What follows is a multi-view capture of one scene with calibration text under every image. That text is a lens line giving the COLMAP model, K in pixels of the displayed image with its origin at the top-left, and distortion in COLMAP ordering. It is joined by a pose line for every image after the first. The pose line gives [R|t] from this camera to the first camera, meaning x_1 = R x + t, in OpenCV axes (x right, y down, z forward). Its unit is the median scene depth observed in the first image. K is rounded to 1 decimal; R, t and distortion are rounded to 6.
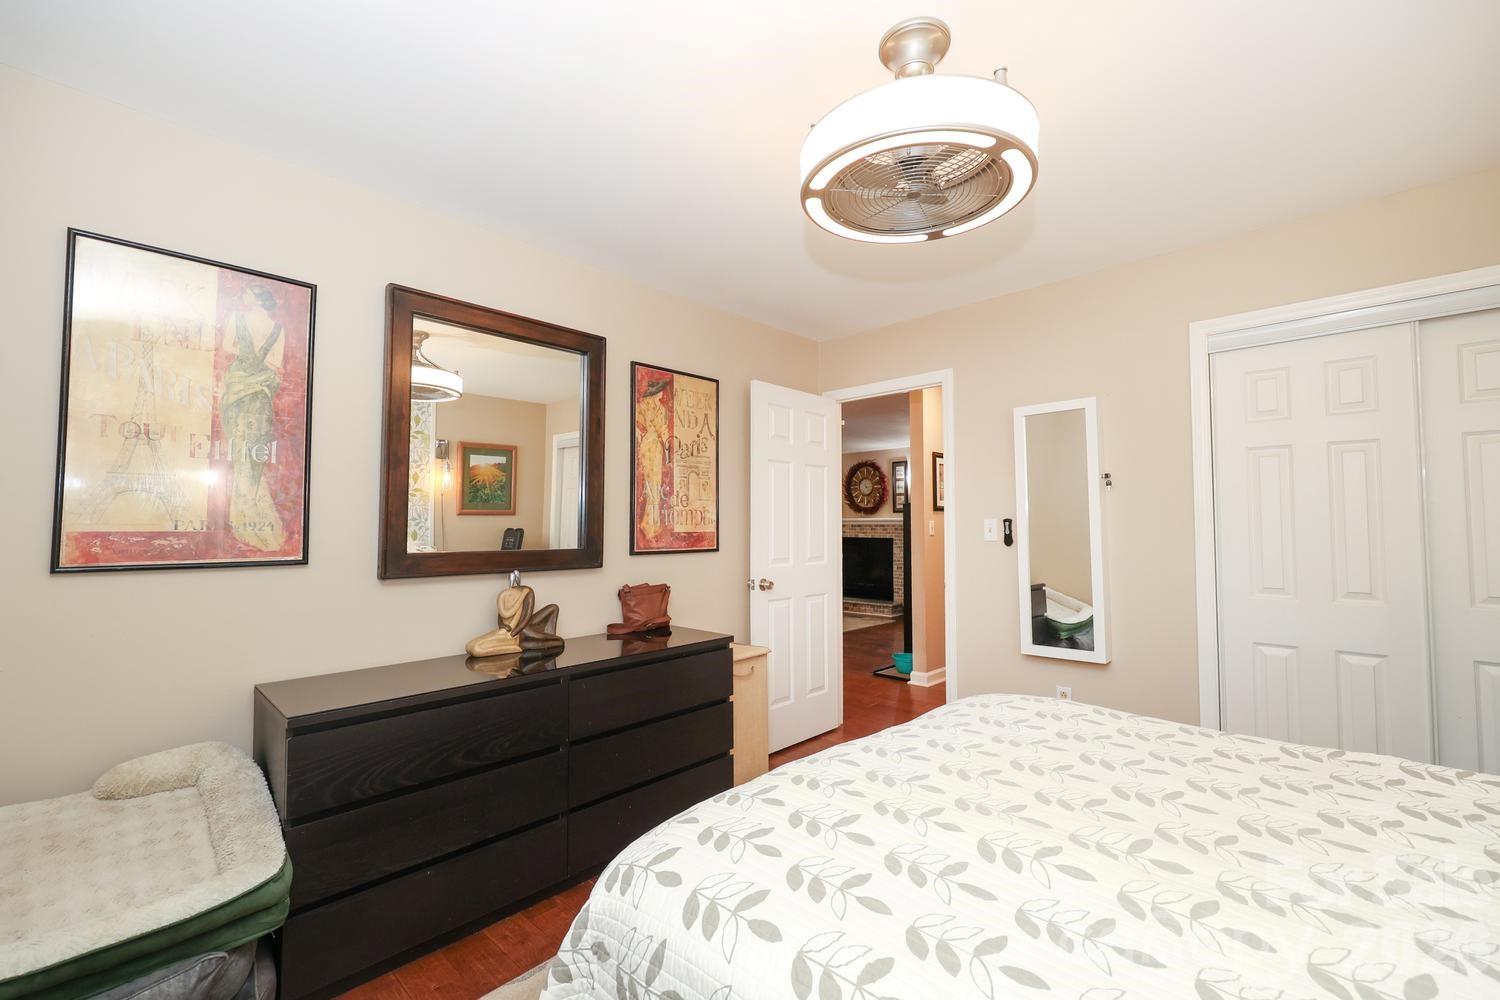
lens RADIAL K [[613.5, 0, 768.9], [0, 613.5, 486.3], [0, 0, 1]] dist [0.000324, 0.000150]
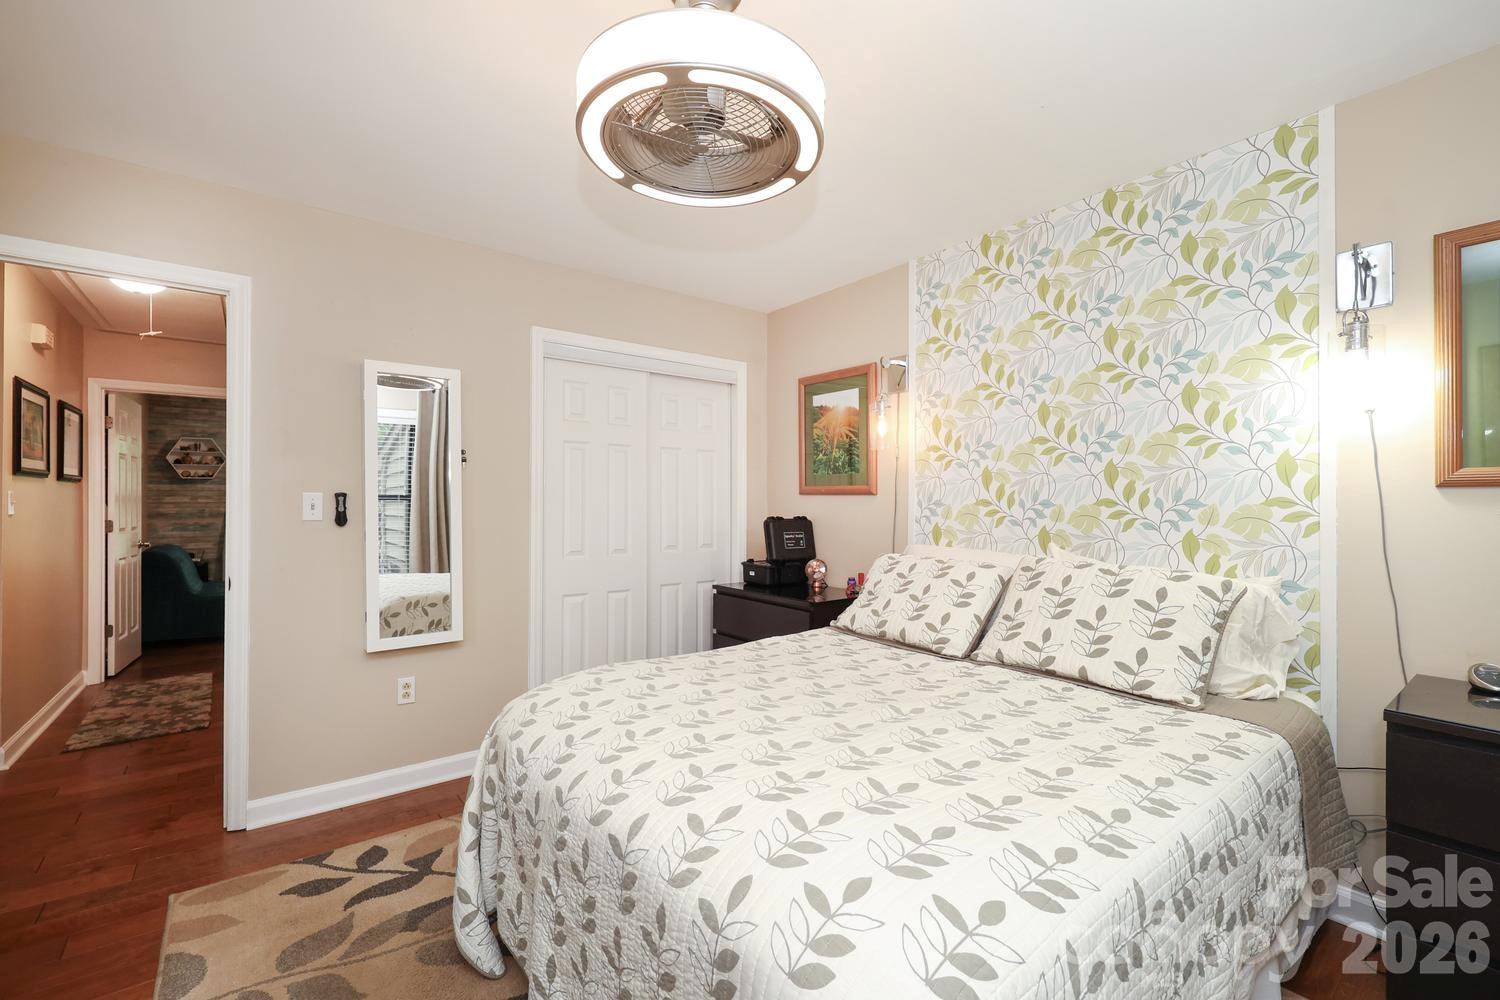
lens RADIAL K [[619.8, 0, 715.0], [0, 619.8, 484.9], [0, 0, 1]] dist [0.000437, 0.000043]
pose [[0.196462, 0.034839, 0.979892, -0.110061], [-0.068488, 0.997415, -0.021730, 0.009347], [-0.978117, -0.062842, 0.198340, 0.125015]]
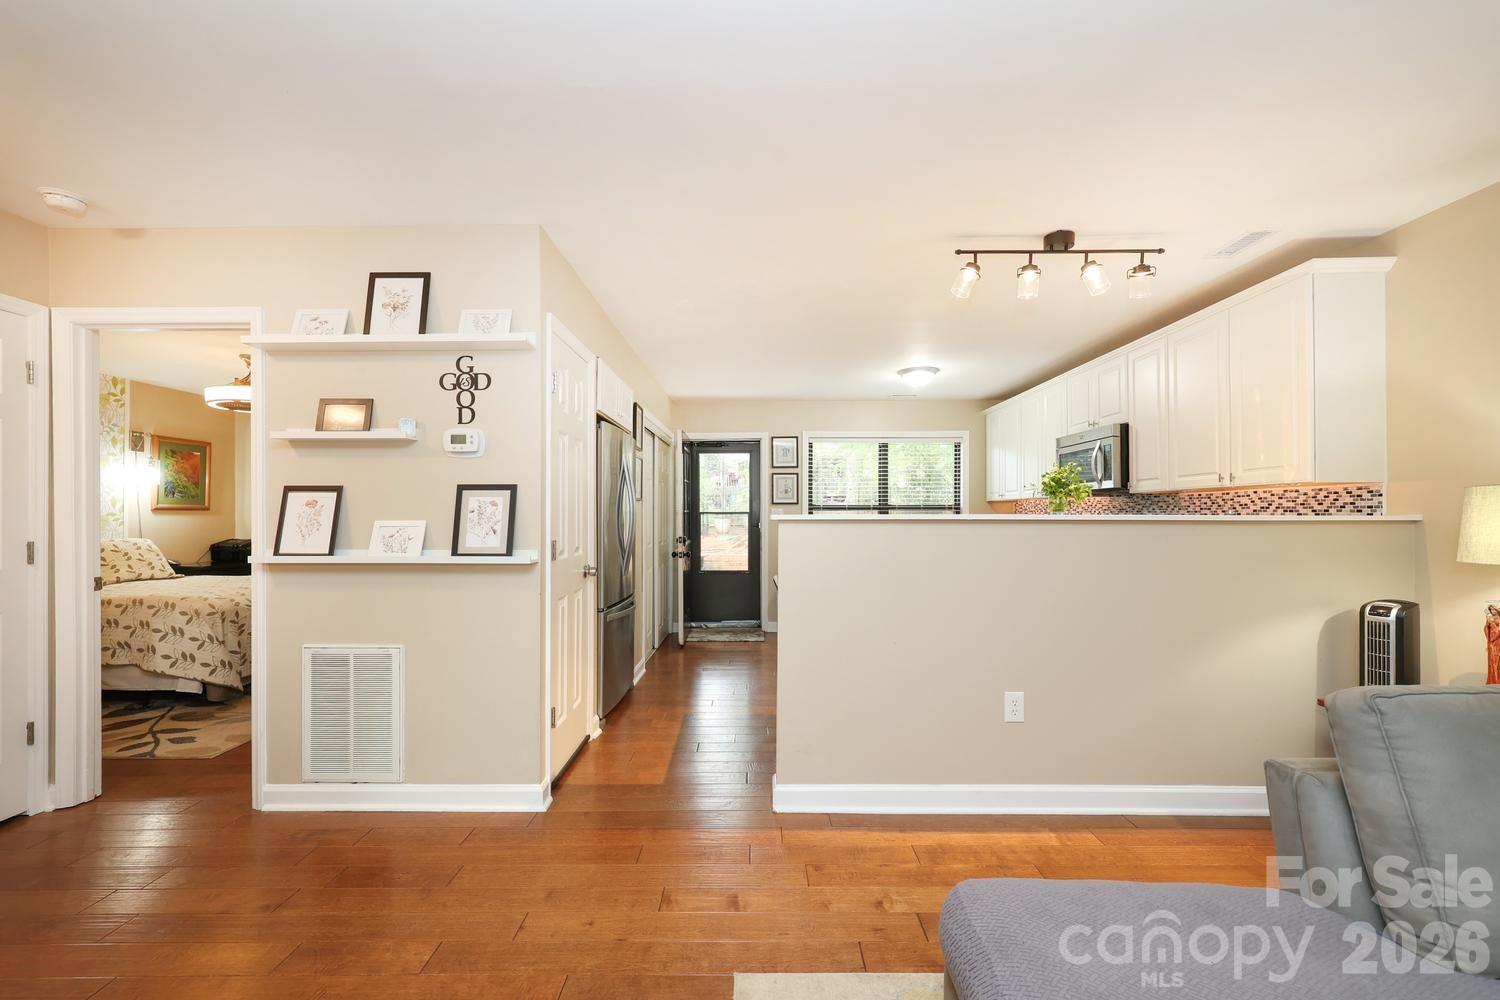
lens RADIAL K [[610.4, 0, 752.6], [0, 610.4, 513.0], [0, 0, 1]] dist [-0.000111, 0.000434]
pose [[-0.743704, 0.004838, -0.668491, 0.063173], [0.051309, 0.997437, -0.049863, 0.053791], [0.666537, -0.071383, -0.742046, 0.772346]]
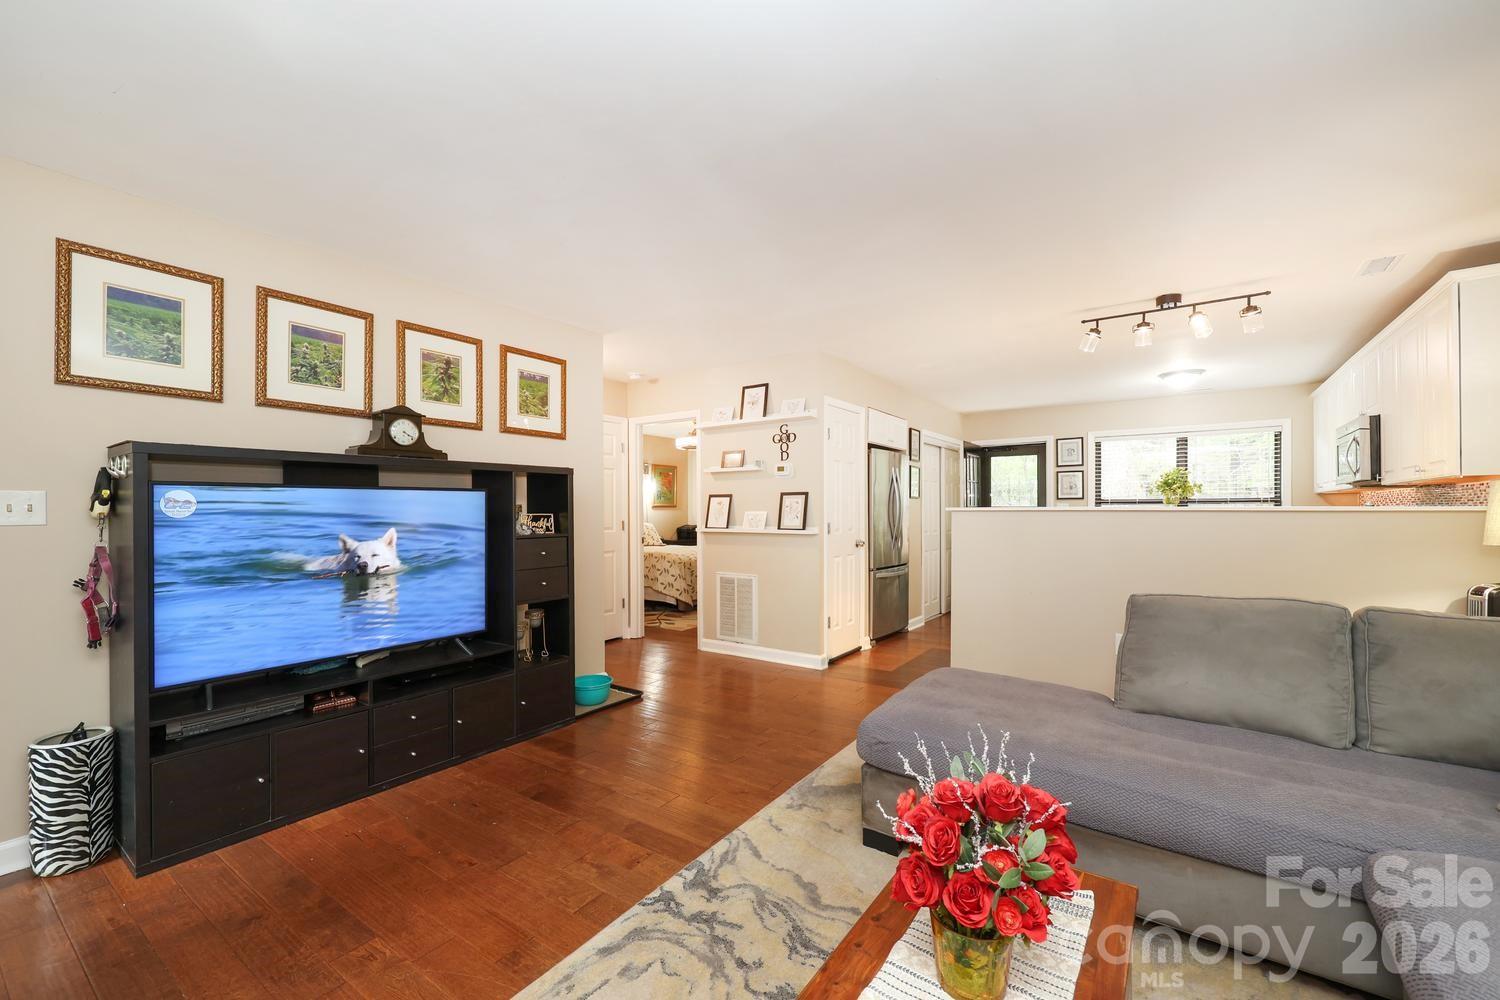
lens RADIAL K [[629.1, 0, 750.0], [0, 629.1, 500.0], [0, 0, 1]] dist [0.005716, -0.000063]
pose [[-0.991421, 0.005919, -0.130572, 0.075000], [0.017214, 0.996186, -0.085544, 0.072670], [0.129568, -0.087057, -0.987741, 1.009684]]
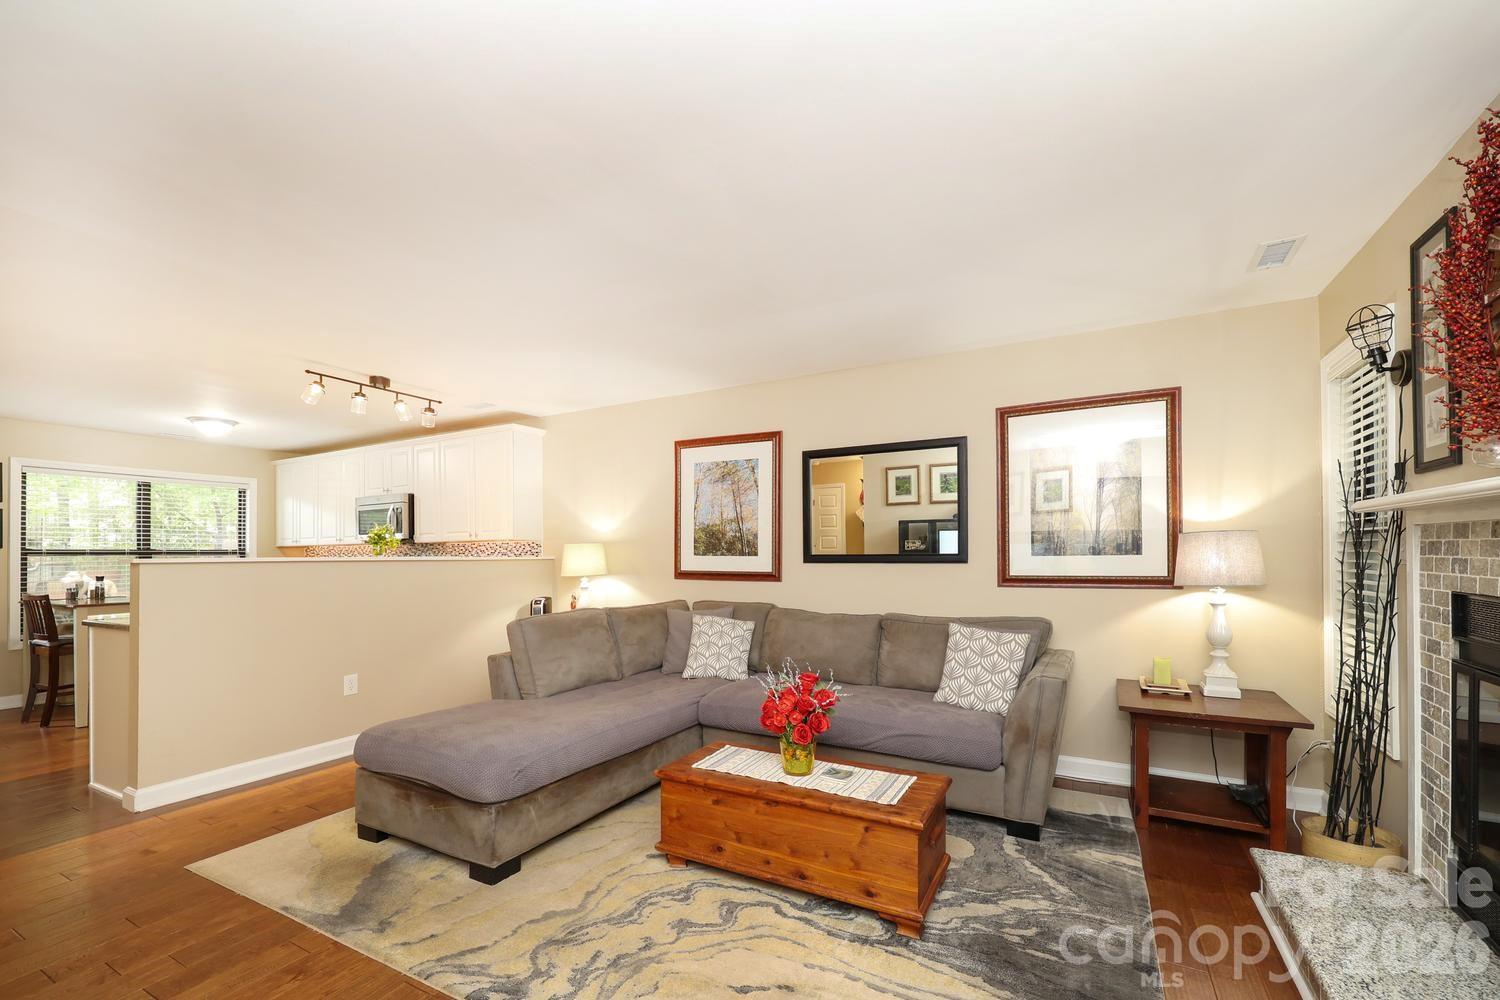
lens RADIAL K [[620.2, 0, 747.9], [0, 620.2, 546.8], [0, 0, 1]] dist [0.020649, 0.000295]
pose [[0.236442, -0.009566, -0.971598, 0.271569], [0.075419, 0.997115, 0.008537, 0.056346], [0.968714, -0.075295, 0.236482, 0.808284]]
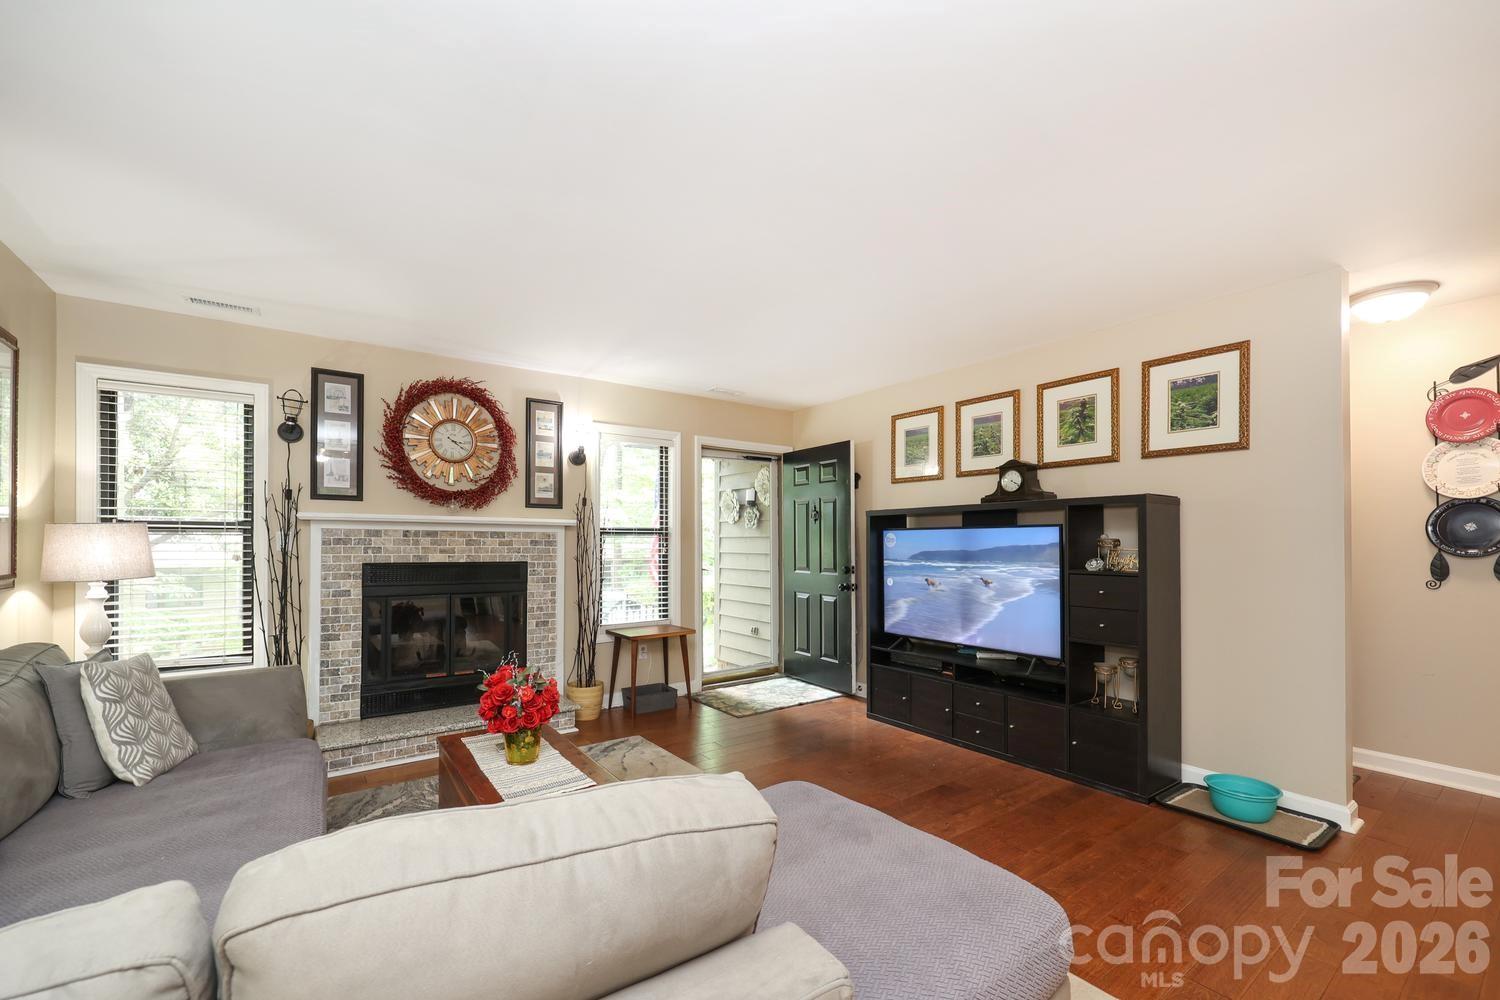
lens RADIAL K [[611.0, 0, 740.7], [0, 611.0, 536.5], [0, 0, 1]] dist [-0.002191, -0.000197]
pose [[0.206928, 0.014090, 0.978255, -0.217343], [-0.071030, 0.997474, 0.000658, 0.053613], [-0.975774, -0.069622, 0.207406, 0.744654]]
